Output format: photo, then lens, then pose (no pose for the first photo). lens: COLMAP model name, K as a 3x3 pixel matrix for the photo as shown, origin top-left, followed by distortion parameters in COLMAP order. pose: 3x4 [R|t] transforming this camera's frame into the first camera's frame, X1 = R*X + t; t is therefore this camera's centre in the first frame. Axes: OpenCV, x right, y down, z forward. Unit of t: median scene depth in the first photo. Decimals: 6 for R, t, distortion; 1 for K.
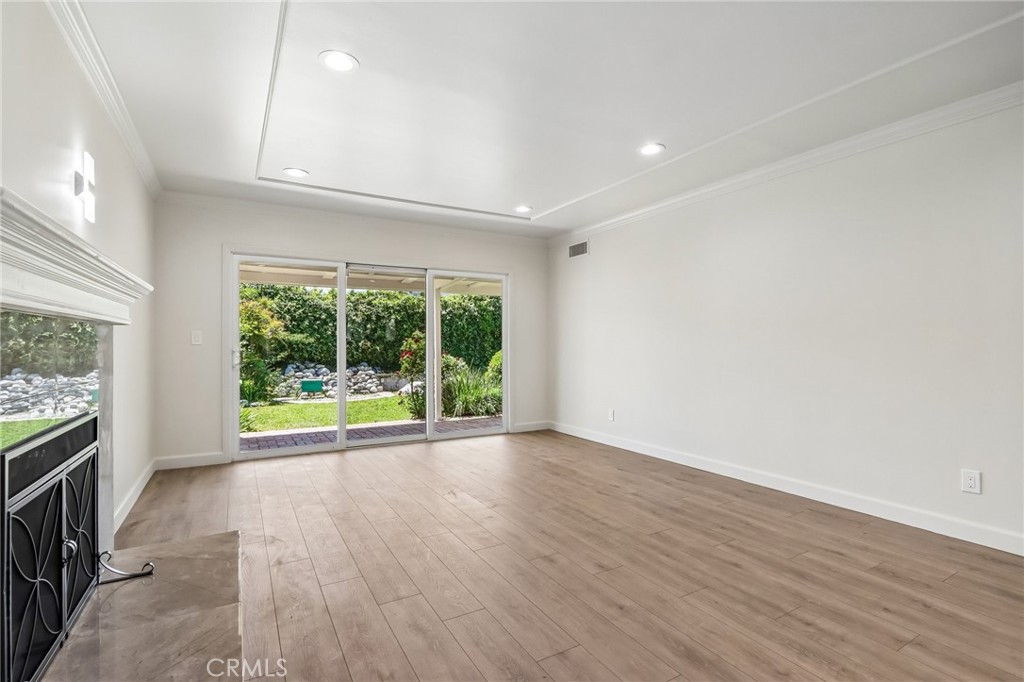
lens RADIAL K [[476.3, 0, 508.2], [0, 476.3, 339.5], [0, 0, 1]] dist [-0.021133, 0.004127]
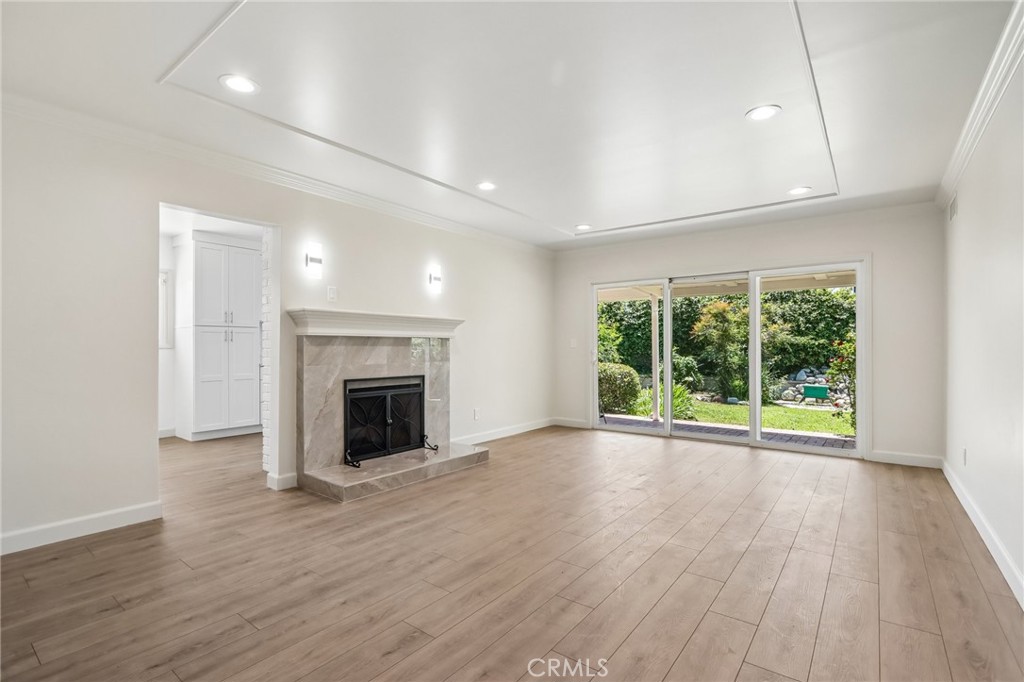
lens RADIAL K [[476.3, 0, 506.2], [0, 476.3, 348.6], [0, 0, 1]] dist [-0.021133, 0.004127]
pose [[0.382020, 0.002676, -0.924150, 0.216452], [0.008170, 0.999947, 0.006273, 0.000552], [0.924118, -0.009947, 0.381978, 0.065072]]
